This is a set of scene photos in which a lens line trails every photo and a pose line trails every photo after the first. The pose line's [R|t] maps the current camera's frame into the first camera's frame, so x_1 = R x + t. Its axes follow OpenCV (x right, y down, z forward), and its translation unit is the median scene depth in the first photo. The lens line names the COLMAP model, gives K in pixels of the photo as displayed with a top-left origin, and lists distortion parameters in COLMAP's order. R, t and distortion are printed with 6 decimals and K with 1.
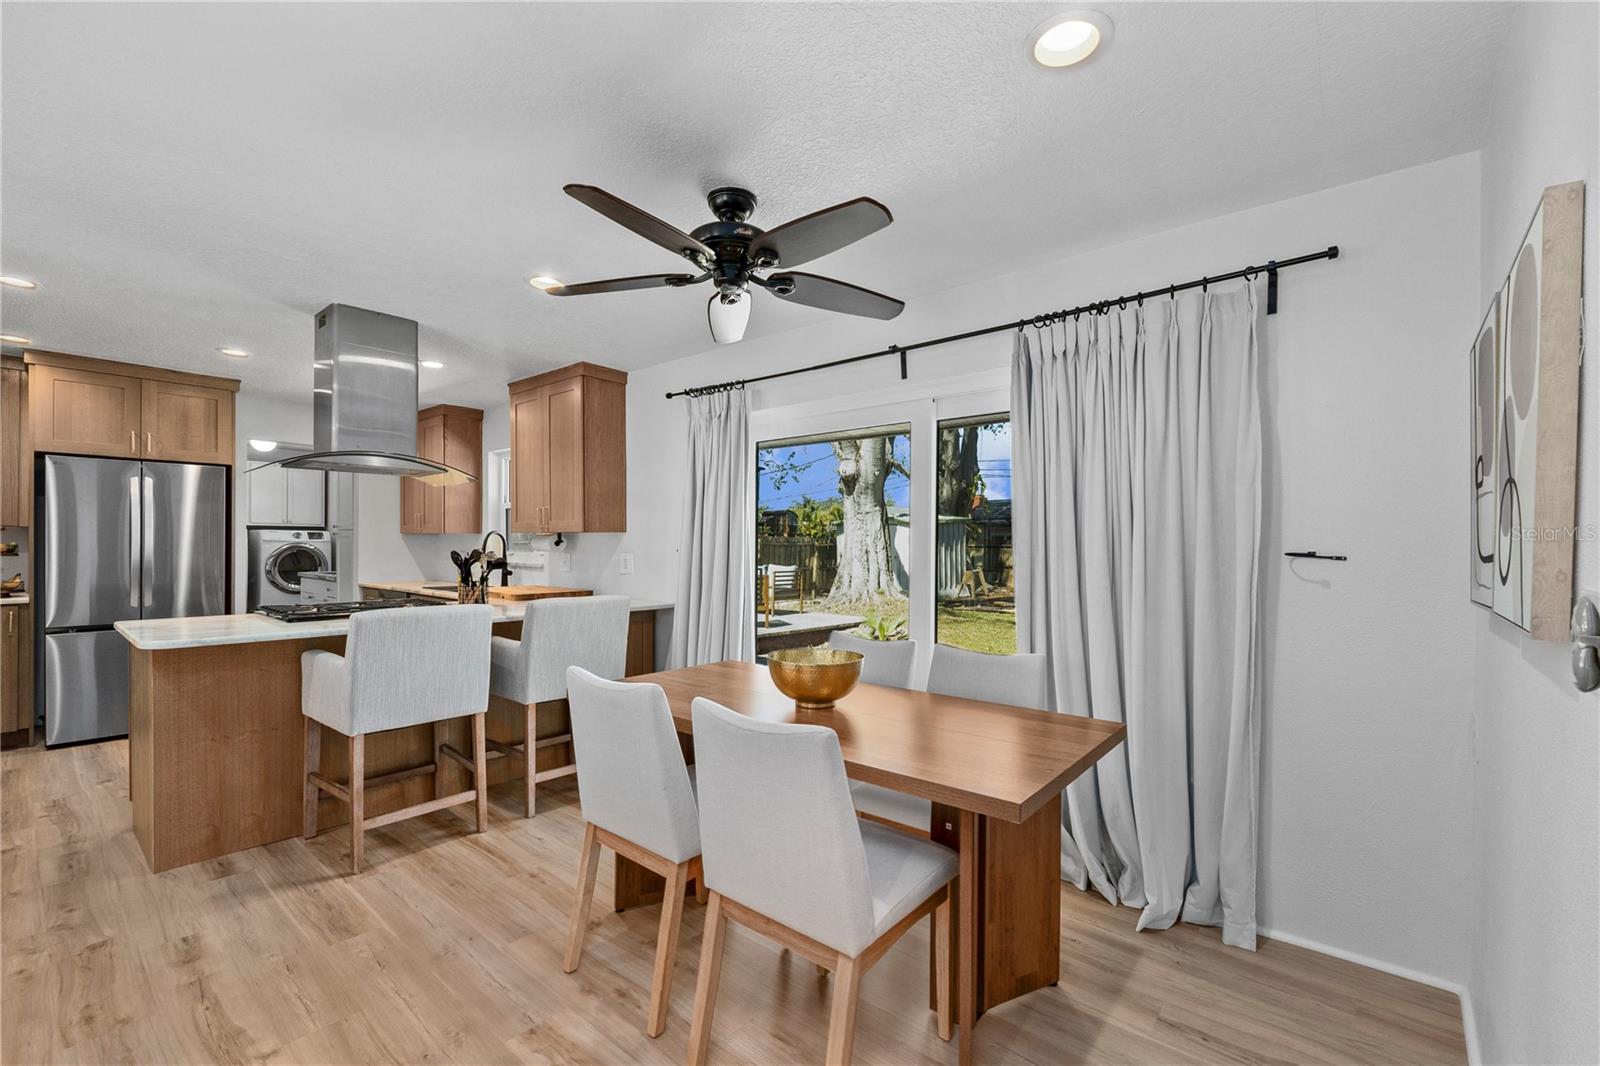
lens RADIAL K [[675.9, 0, 800.3], [0, 675.9, 547.8], [0, 0, 1]] dist [-0.004384, 0.000132]
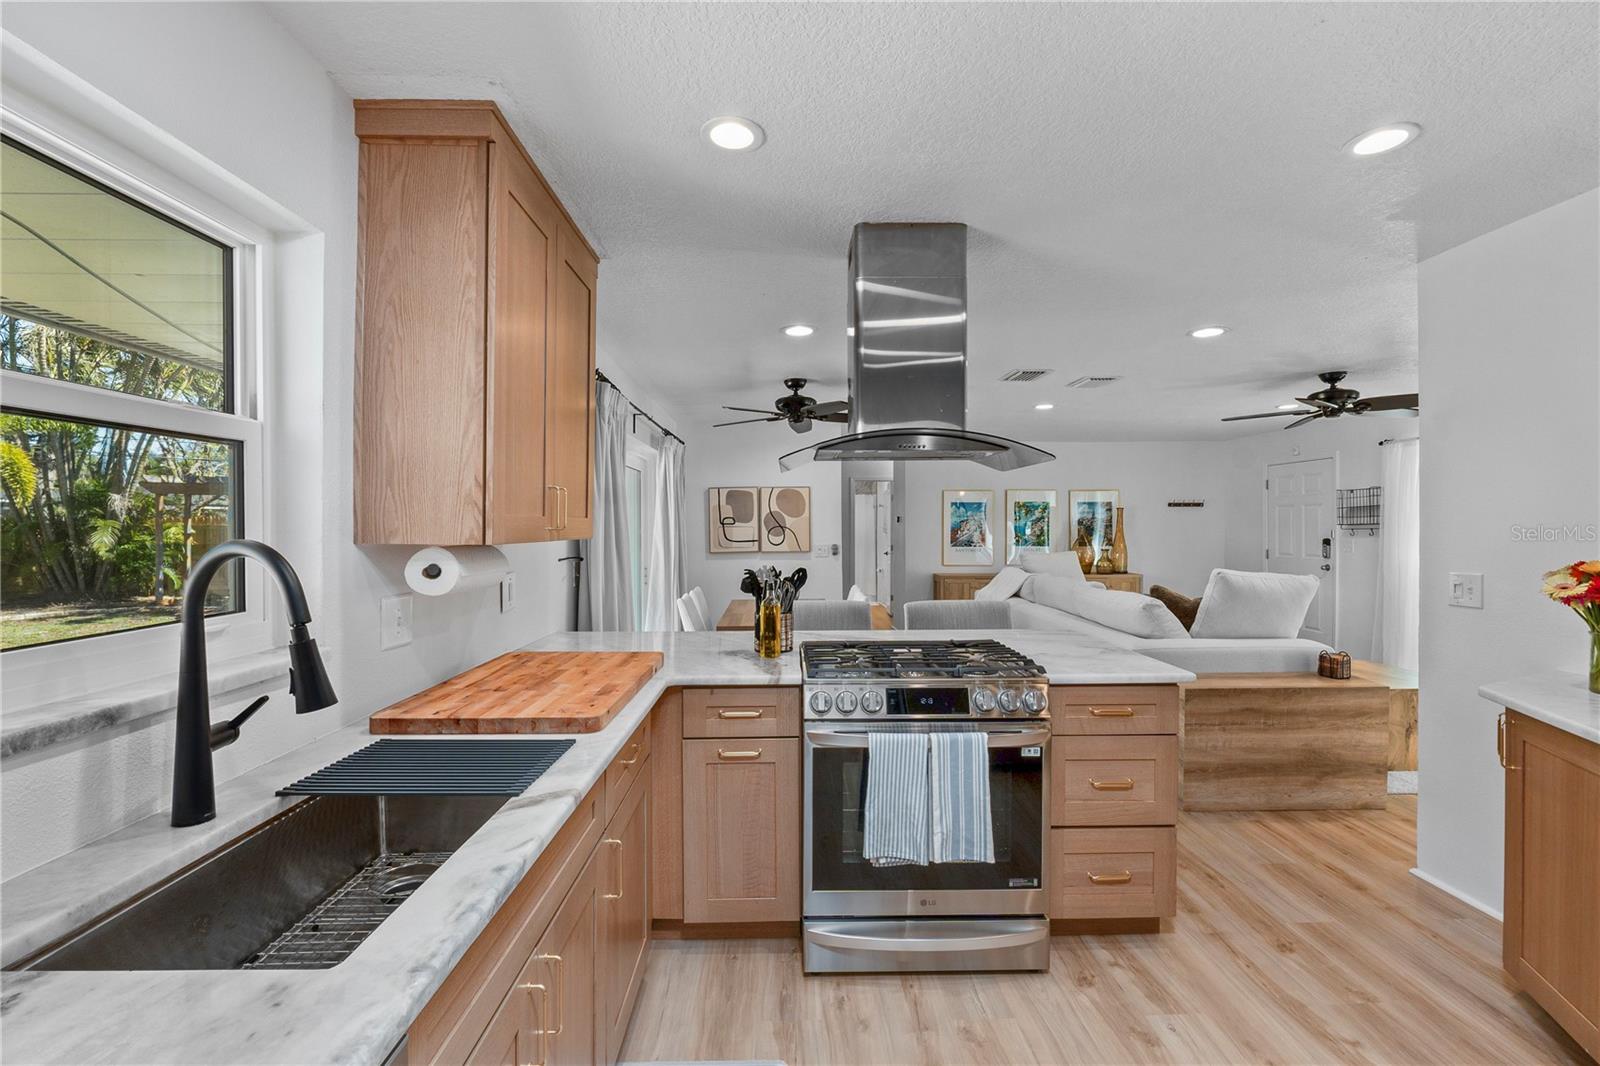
lens RADIAL K [[689.2, 0, 801.4], [0, 689.2, 529.1], [0, 0, 1]] dist [-0.000558, -0.000159]
pose [[-0.669854, -0.009312, 0.742434, -0.950424], [-0.002722, 0.999945, 0.010086, -0.040289], [-0.742488, 0.004736, -0.669843, 1.343572]]
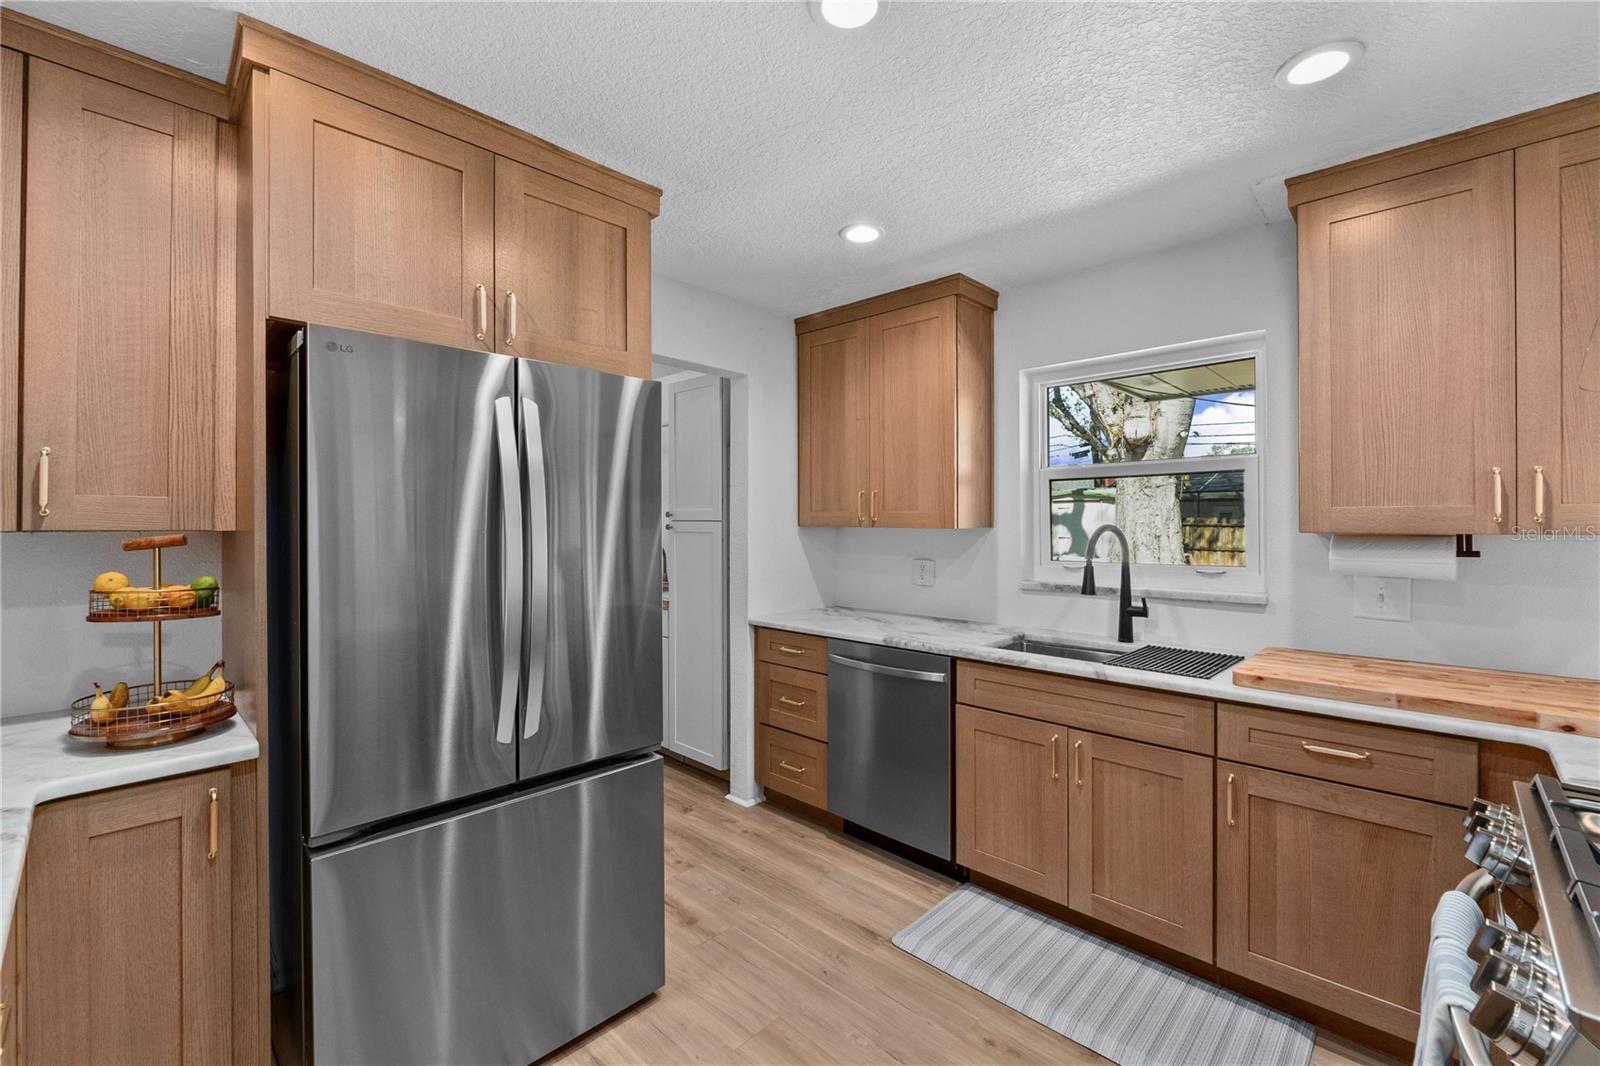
lens RADIAL K [[667.2, 0, 800.8], [0, 667.2, 524.5], [0, 0, 1]] dist [0.001003, -0.006536]
pose [[0.998290, -0.008265, -0.057864, -0.854499], [0.008234, 0.999966, -0.000768, -0.034746], [0.057868, 0.000290, 0.998324, 0.680683]]
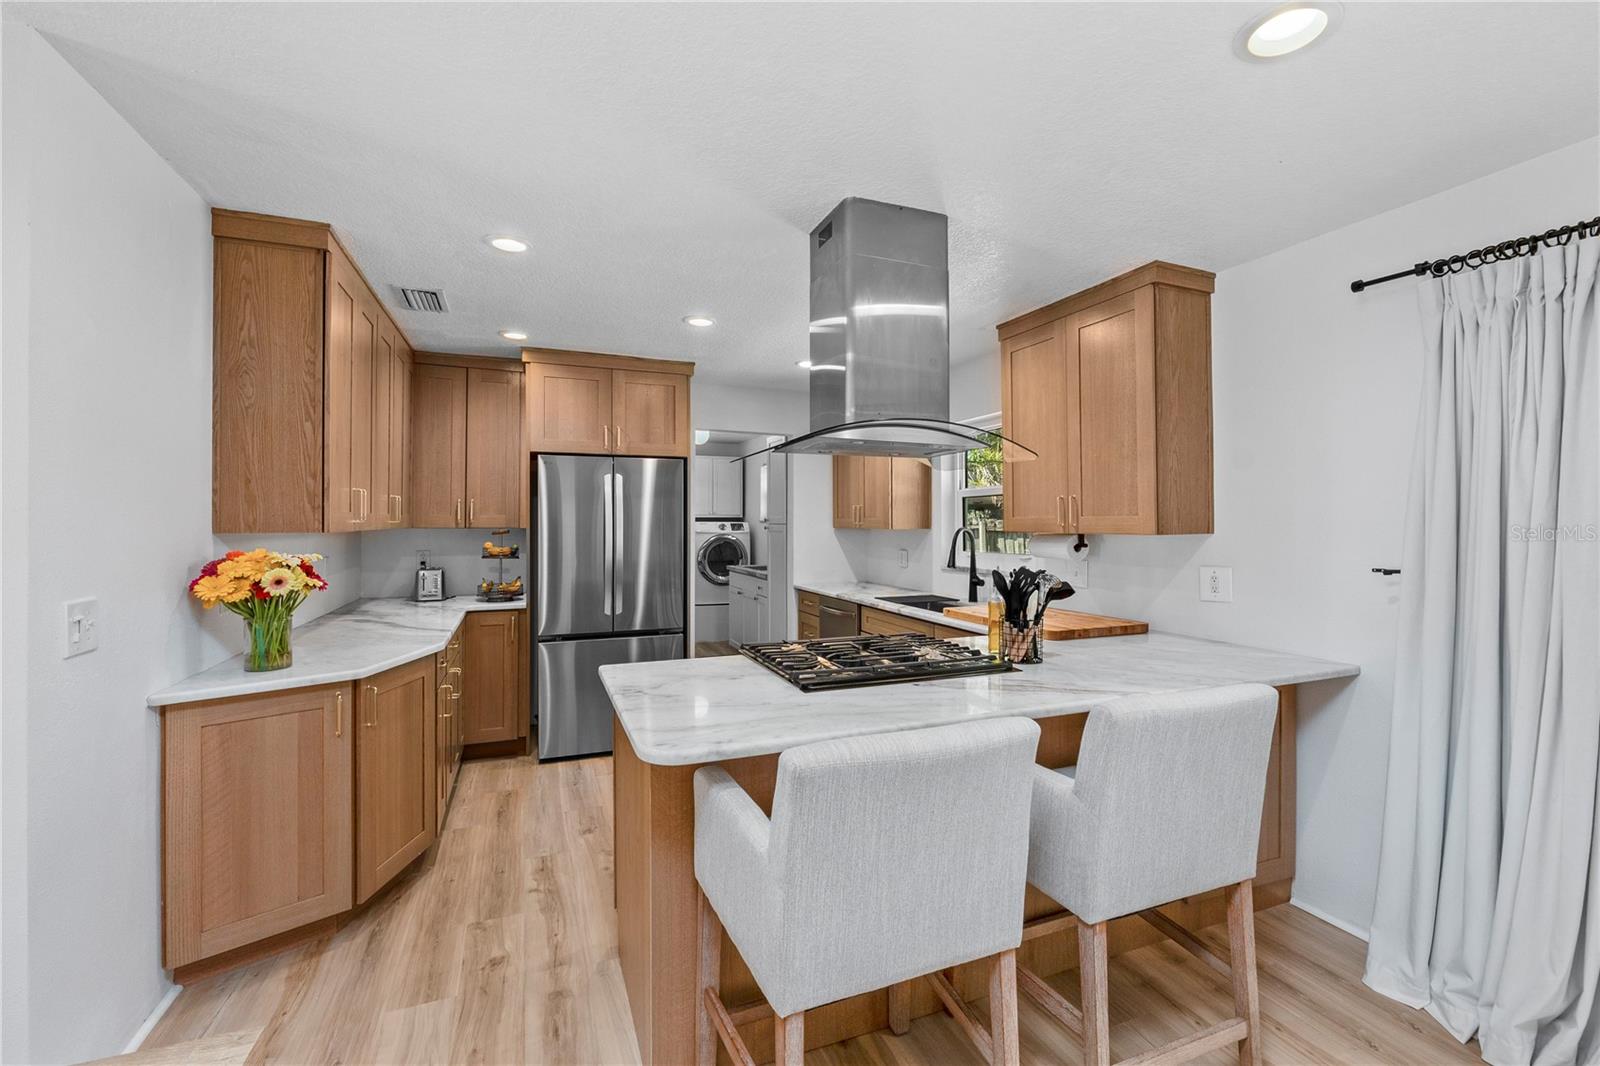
lens RADIAL K [[678.1, 0, 808.6], [0, 678.1, 521.2], [0, 0, 1]] dist [-0.005122, -0.000335]
pose [[0.890392, -0.007897, -0.455127, -0.339710], [0.004024, 0.999947, -0.009478, -0.032749], [0.455177, 0.006607, 0.890376, 0.315384]]
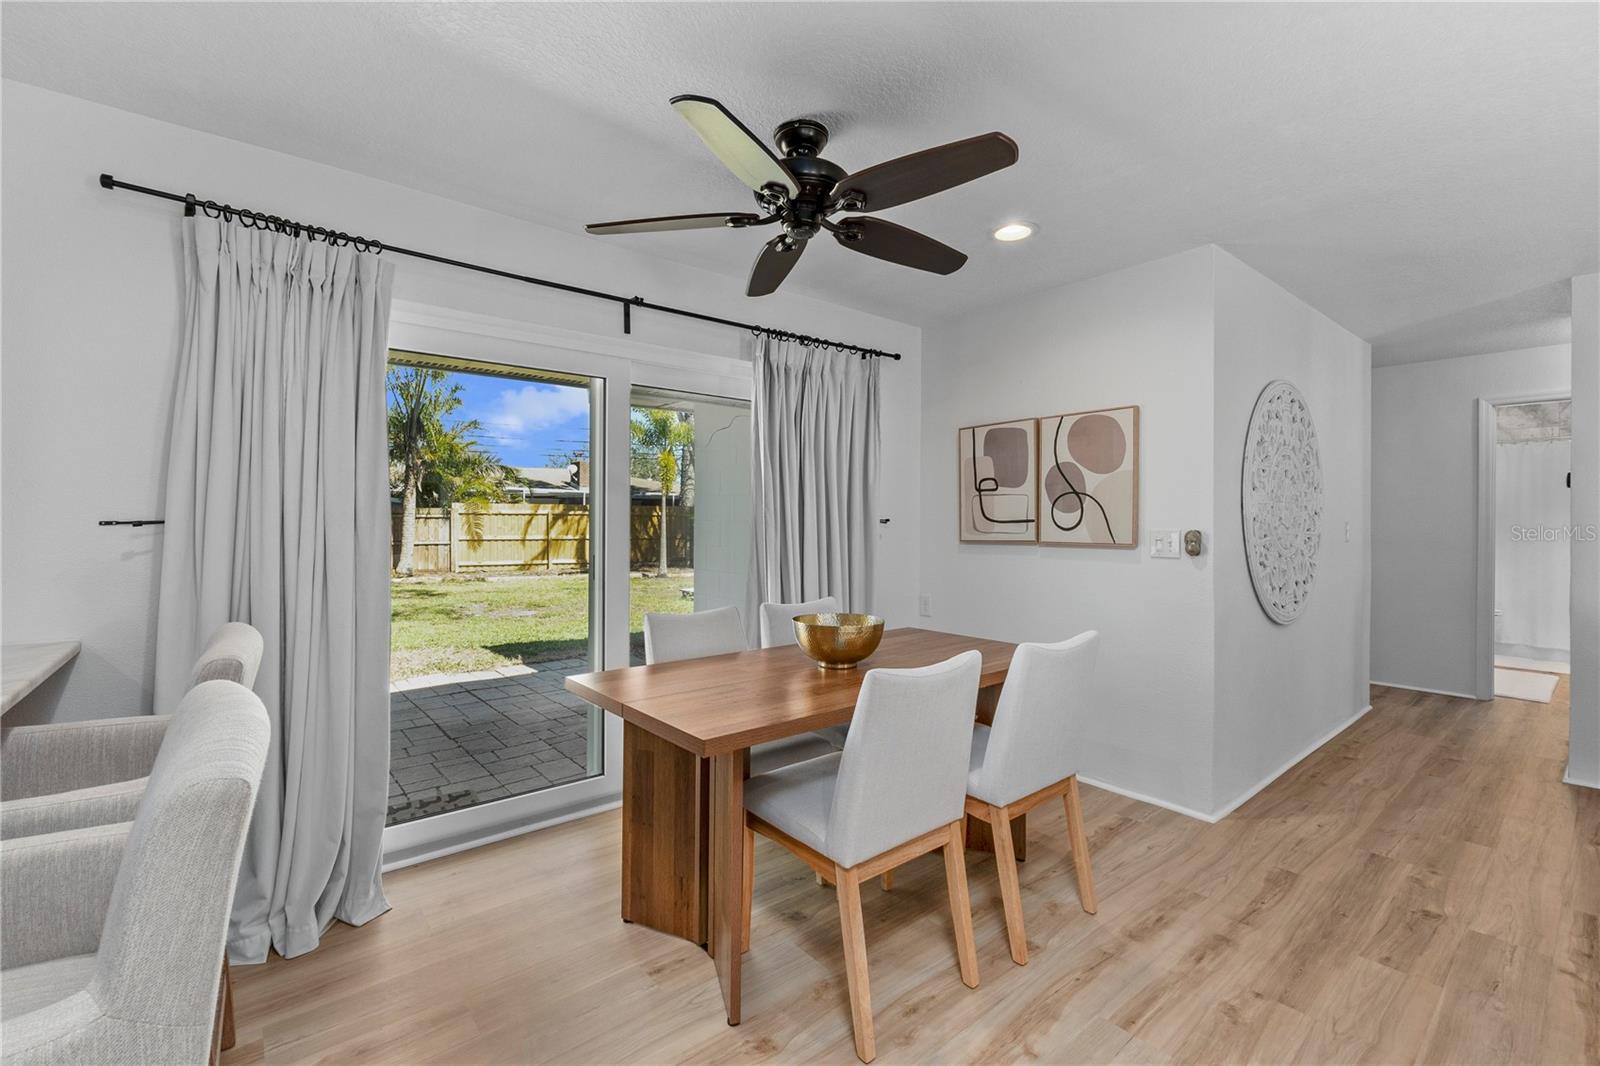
lens RADIAL K [[687.9, 0, 799.1], [0, 687.9, 517.0], [0, 0, 1]] dist [-0.004052, -0.000049]
pose [[0.175521, -0.005646, 0.984459, -0.560342], [-0.002019, 0.999979, 0.006095, -0.005016], [-0.984474, -0.003057, 0.175506, 0.462511]]
